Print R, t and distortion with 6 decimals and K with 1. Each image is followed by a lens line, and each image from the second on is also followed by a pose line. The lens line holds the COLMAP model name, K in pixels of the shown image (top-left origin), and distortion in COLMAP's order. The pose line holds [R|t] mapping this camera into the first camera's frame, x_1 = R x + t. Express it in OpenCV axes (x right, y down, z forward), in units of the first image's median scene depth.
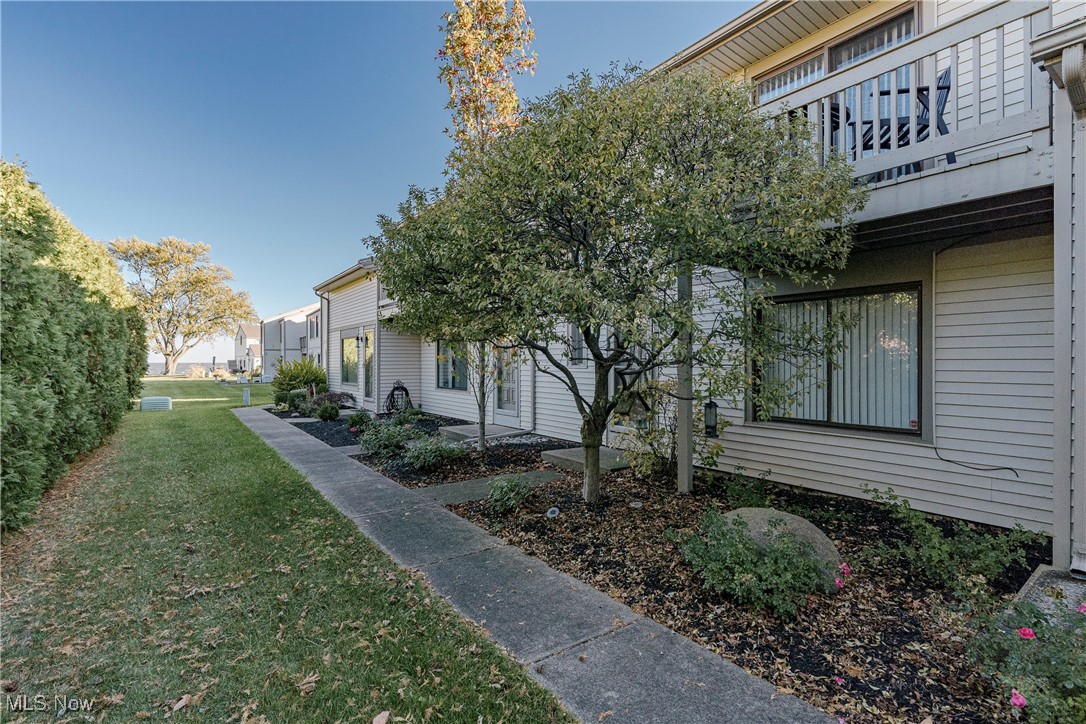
lens RADIAL K [[496.2, 0, 543.3], [0, 496.2, 360.0], [0, 0, 1]] dist [-0.001423, -0.000086]
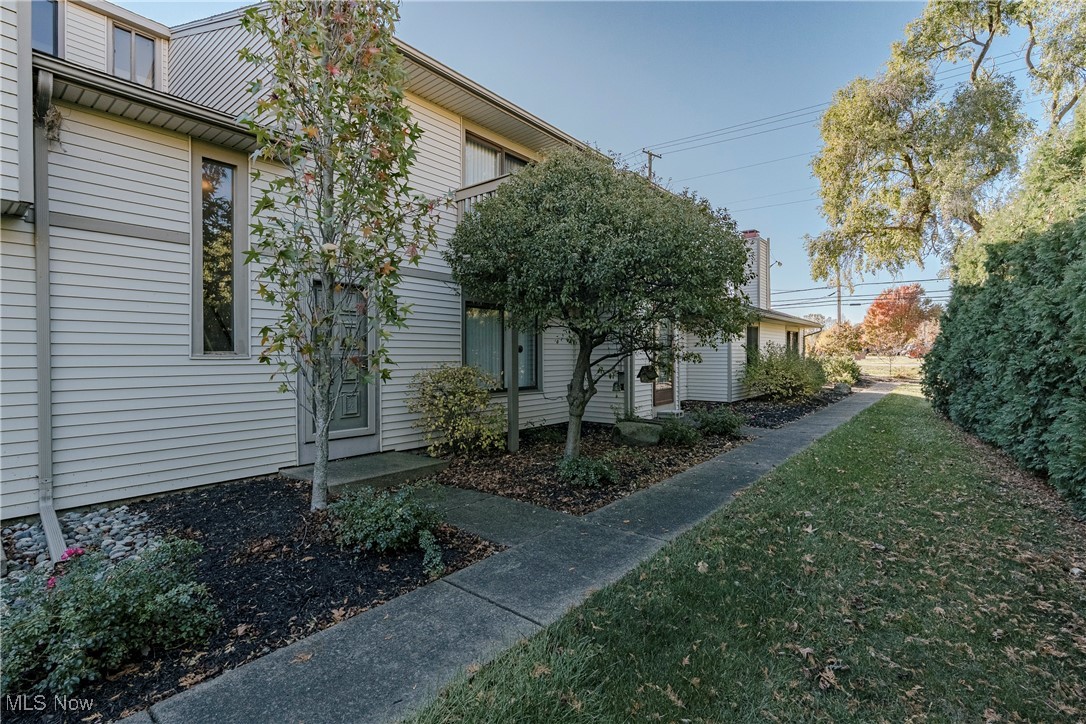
lens RADIAL K [[496.2, 0, 543.4], [0, 496.2, 355.3], [0, 0, 1]] dist [-0.001423, -0.000086]
pose [[-0.233888, -0.008053, 0.972230, -0.997890], [0.001676, 0.999961, 0.008686, 0.010301], [-0.972262, 0.003661, -0.233865, 1.237997]]
